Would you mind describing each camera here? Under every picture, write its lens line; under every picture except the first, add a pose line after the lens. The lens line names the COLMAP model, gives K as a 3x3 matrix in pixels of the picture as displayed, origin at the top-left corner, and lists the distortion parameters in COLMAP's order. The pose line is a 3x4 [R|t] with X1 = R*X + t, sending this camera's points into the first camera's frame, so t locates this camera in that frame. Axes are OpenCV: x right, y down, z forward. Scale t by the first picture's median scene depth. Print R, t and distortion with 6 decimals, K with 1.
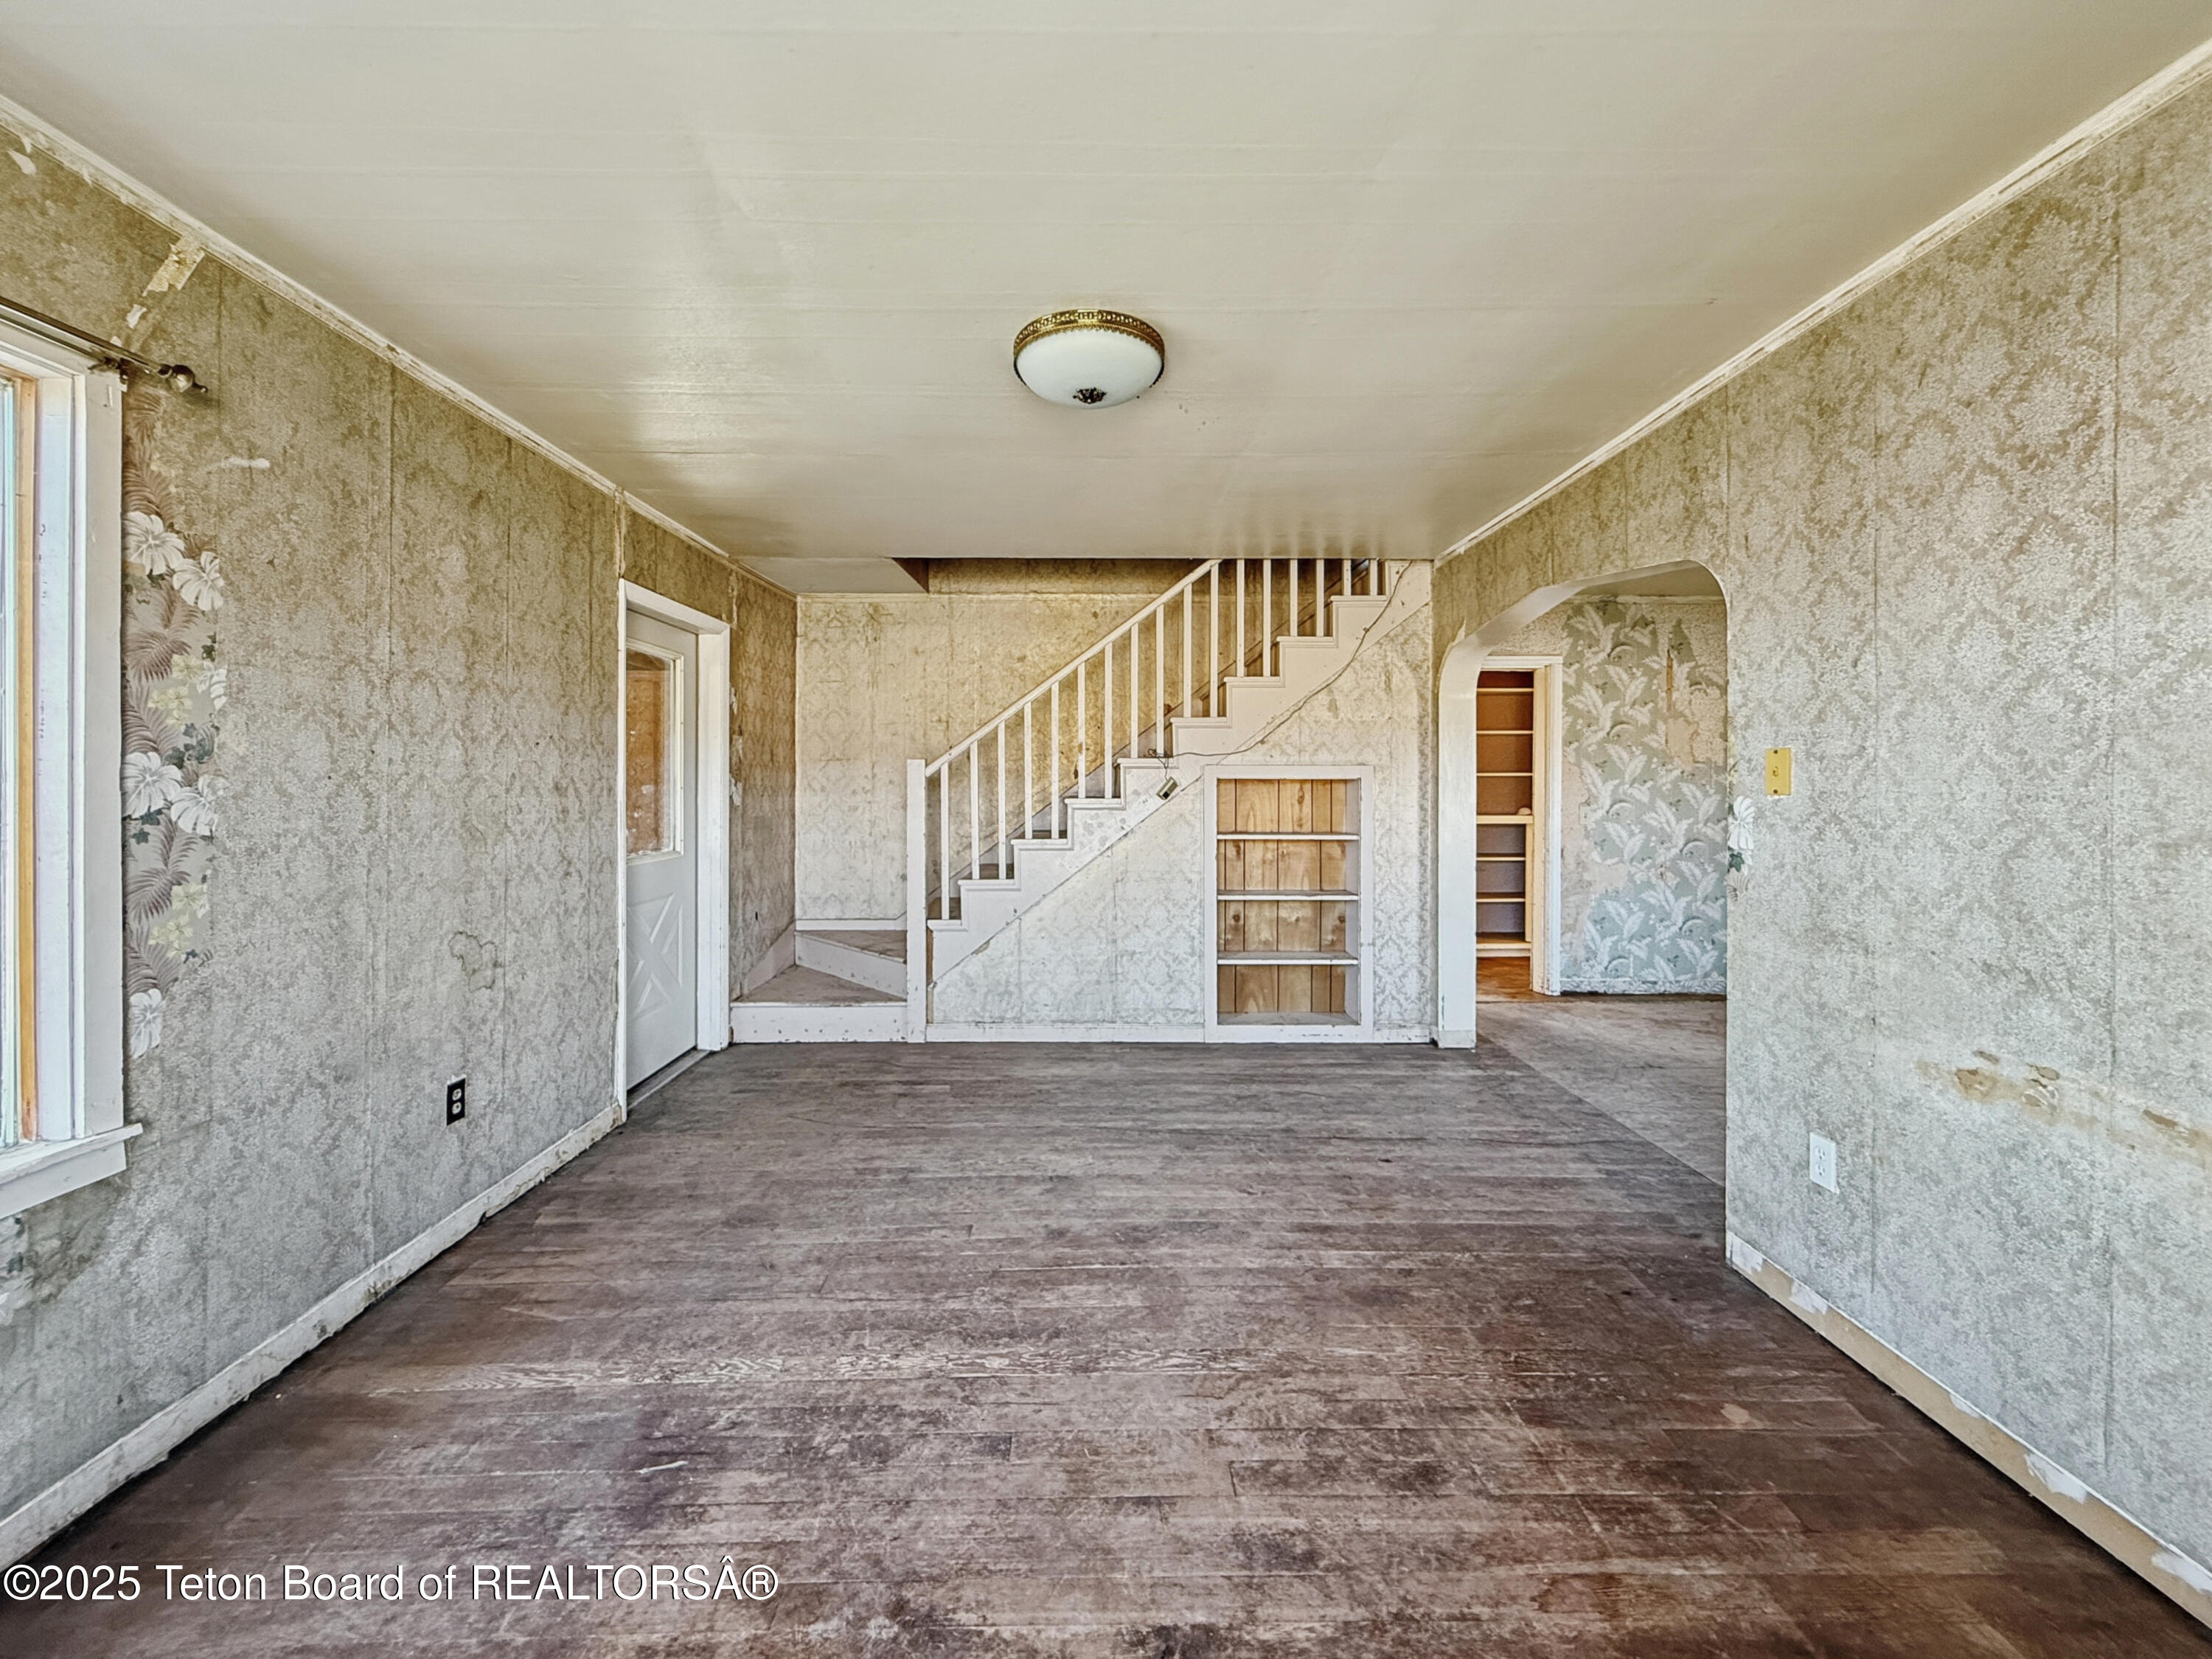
lens RADIAL K [[899.8, 0, 1056.9], [0, 899.8, 796.8], [0, 0, 1]] dist [0.001944, -0.000489]
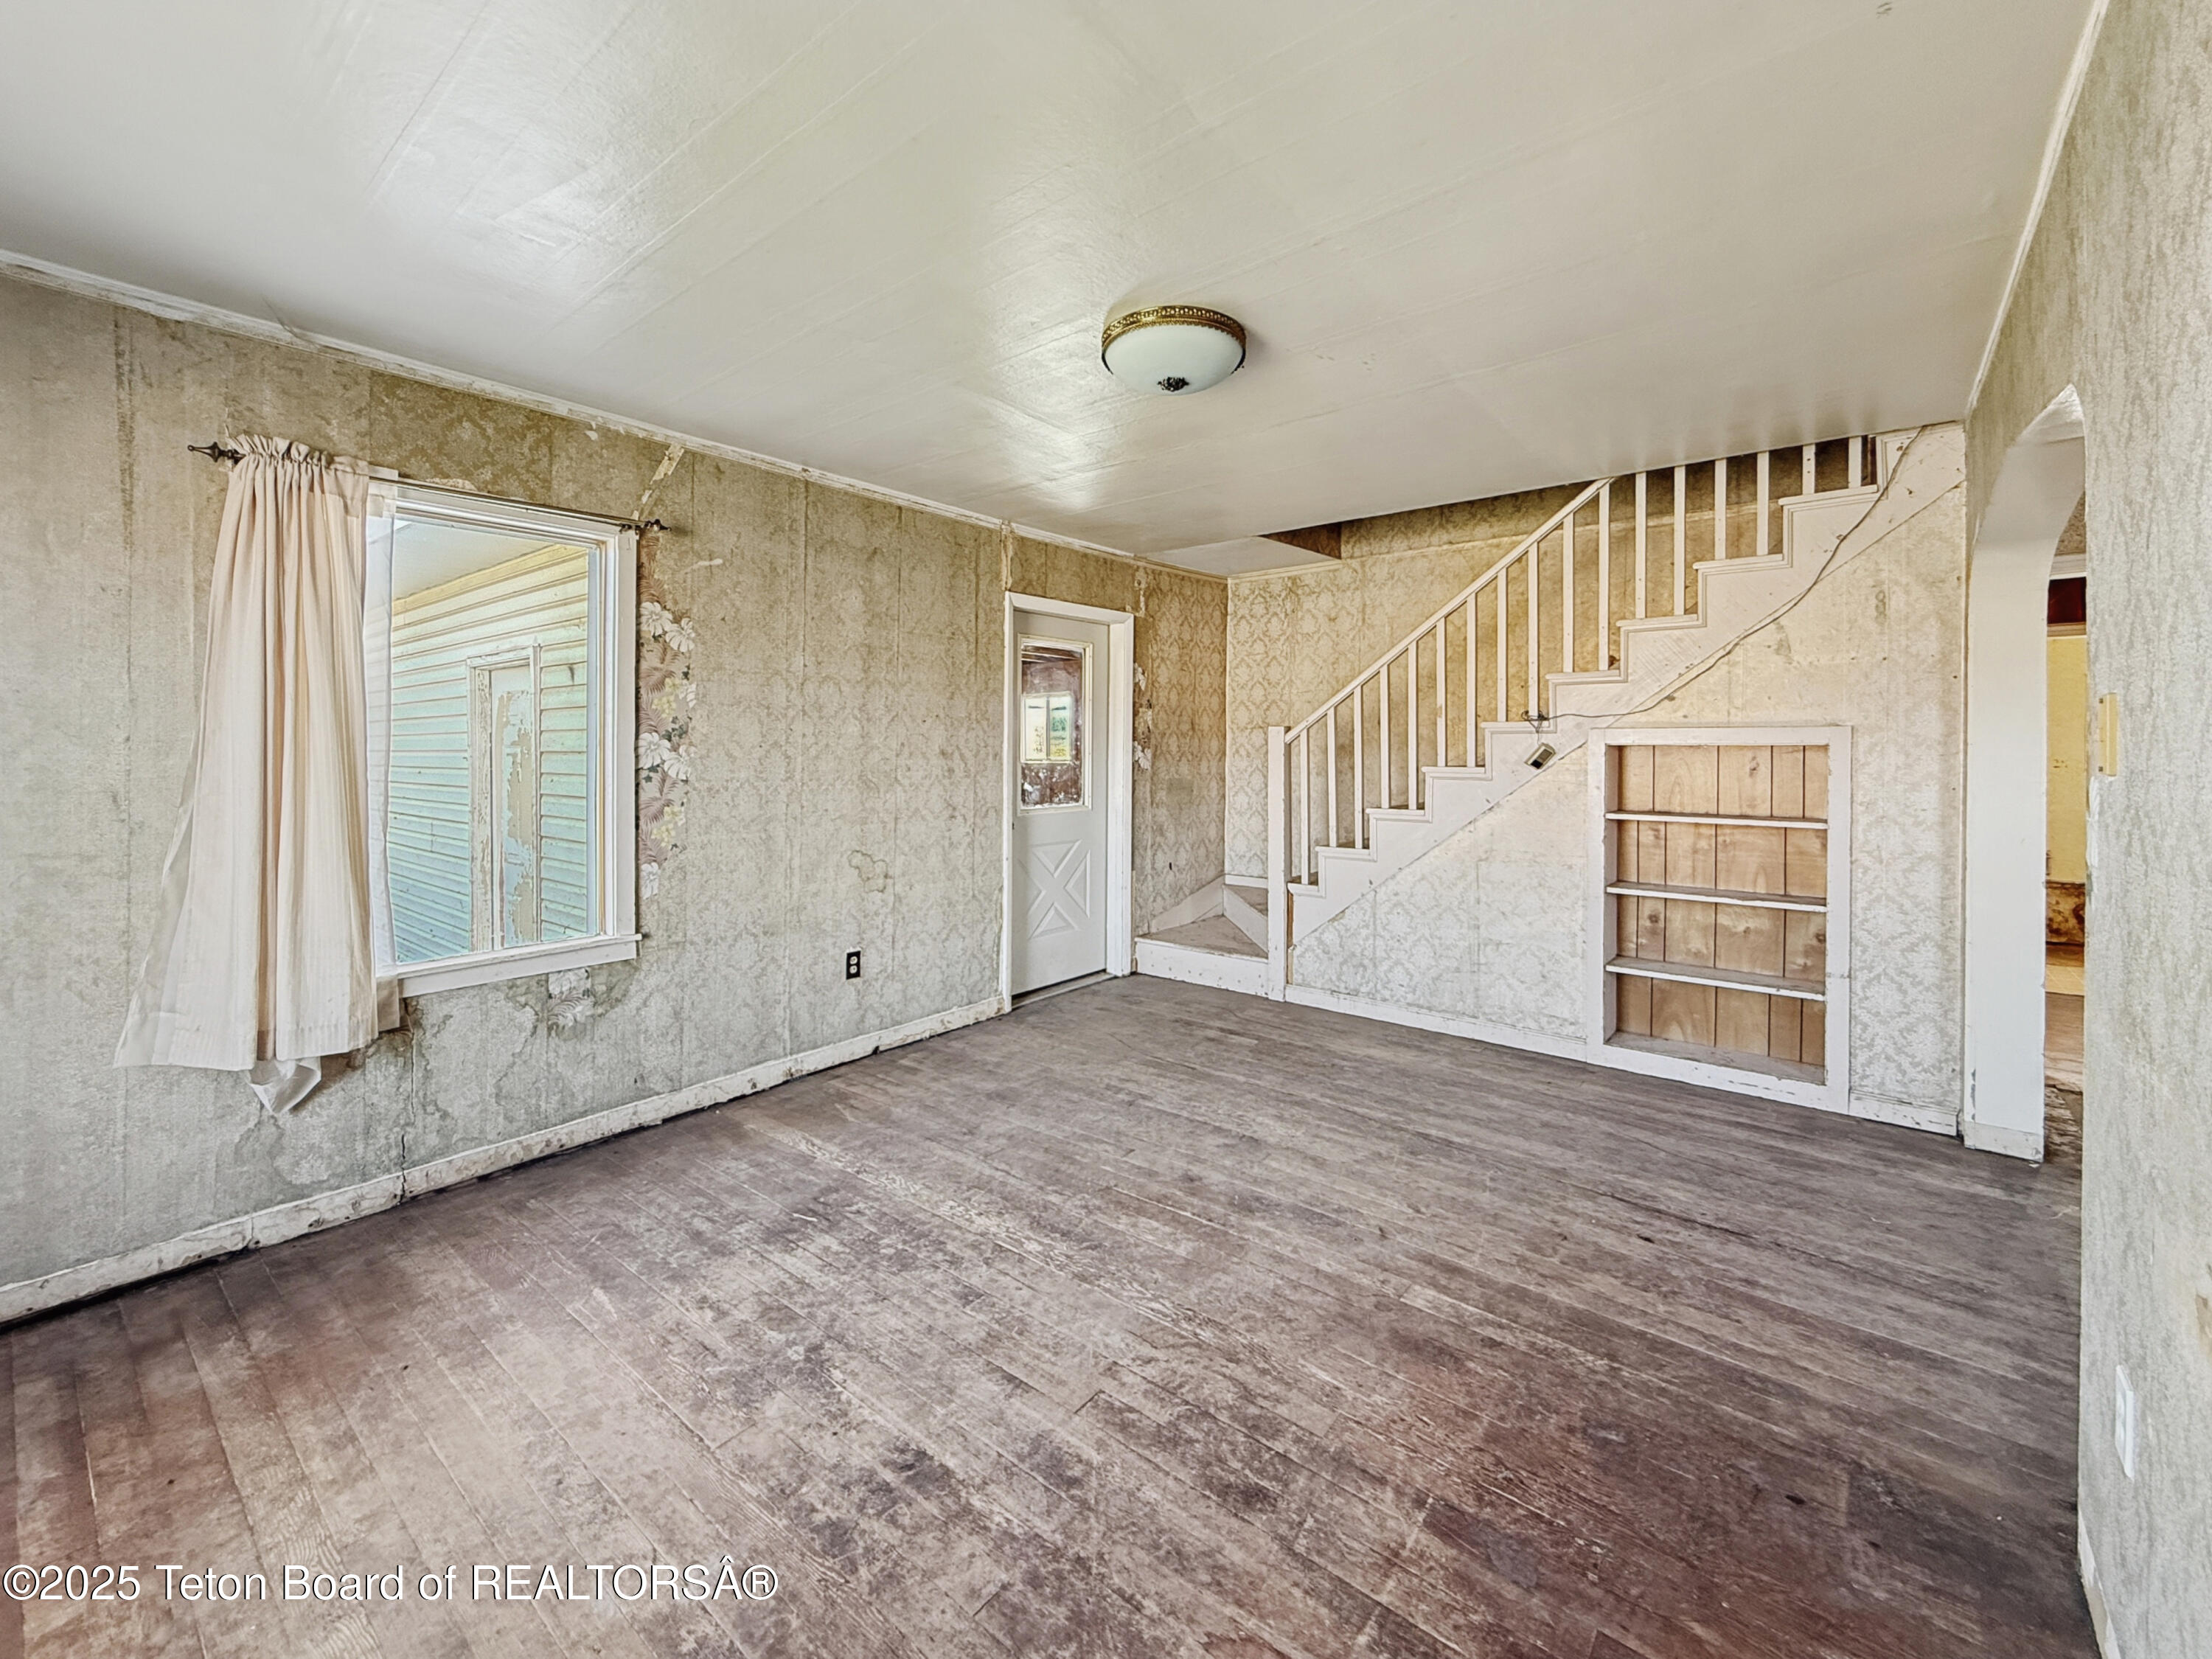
lens RADIAL K [[899.8, 0, 1103.9], [0, 899.8, 761.3], [0, 0, 1]] dist [0.001944, -0.000489]
pose [[0.769474, 0.009983, -0.638600, 0.442191], [-0.010525, 0.999940, 0.002950, -0.003496], [0.638592, 0.004452, 0.769533, 0.092521]]
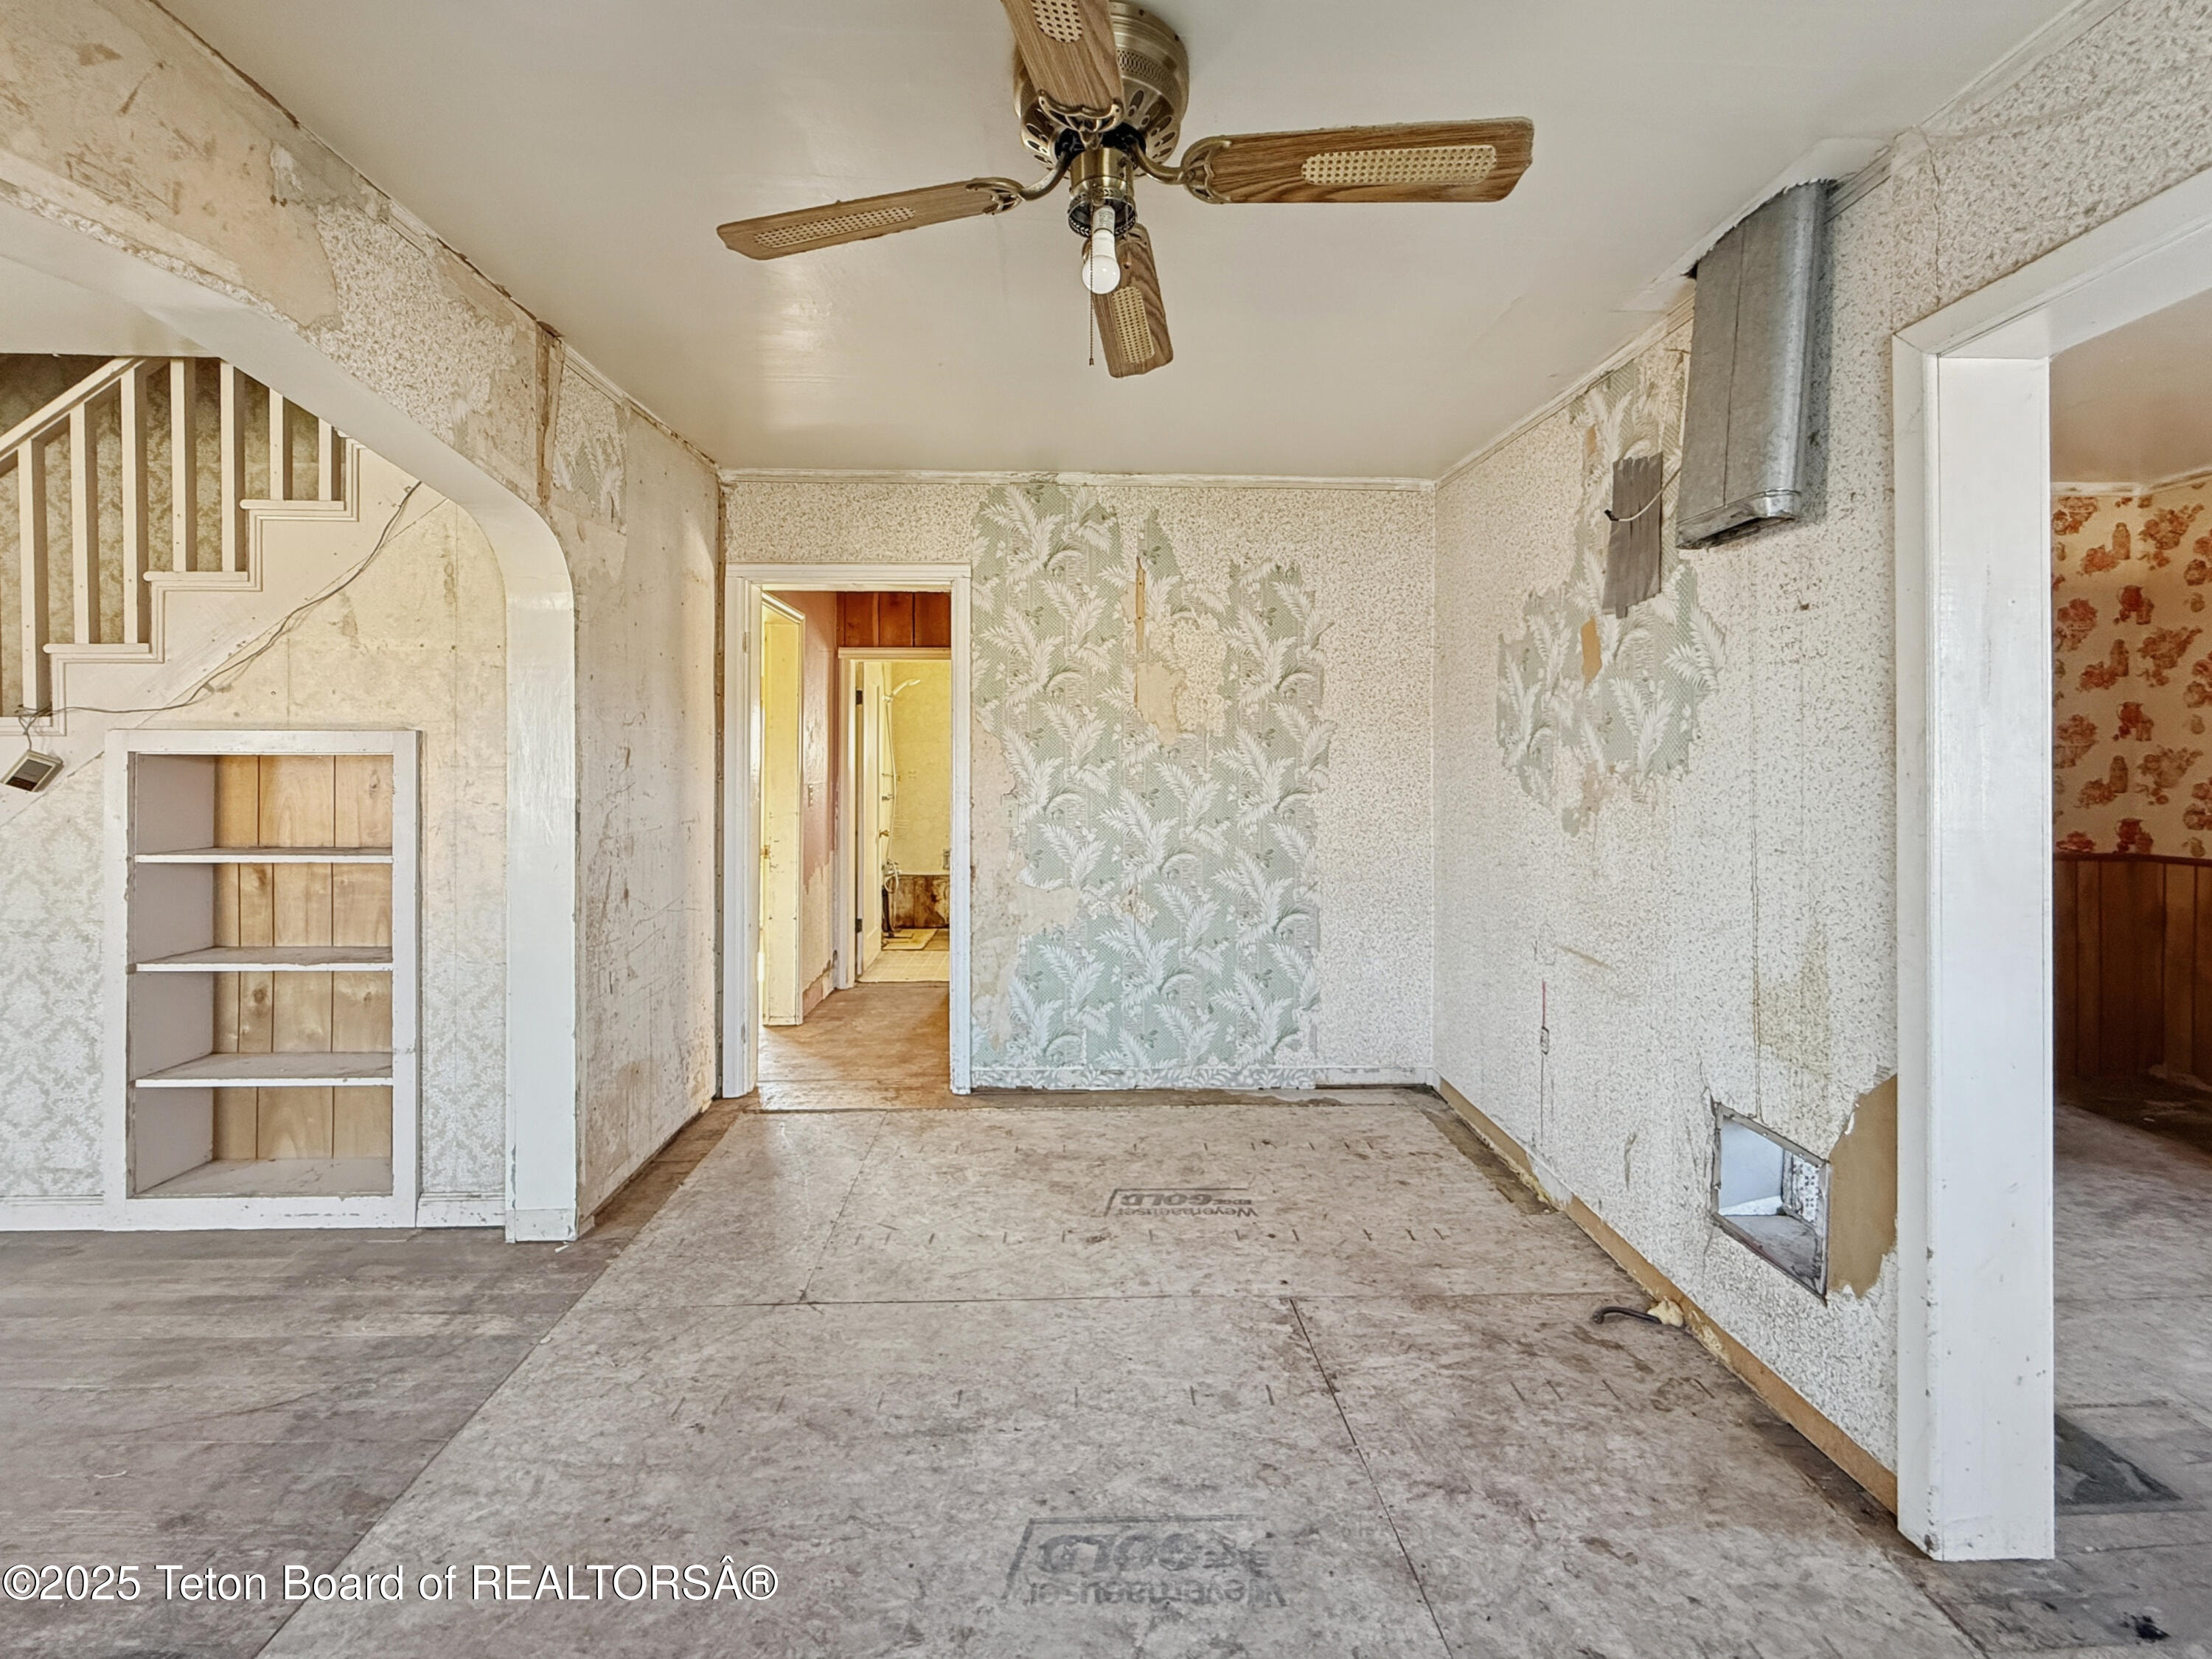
lens RADIAL K [[899.8, 0, 1096.5], [0, 899.8, 767.9], [0, 0, 1]] dist [0.001944, -0.000489]
pose [[0.999599, 0.001401, 0.028280, 0.954707], [-0.001130, 0.999954, -0.009573, -0.008569], [-0.028292, 0.009537, 0.999554, 0.538539]]
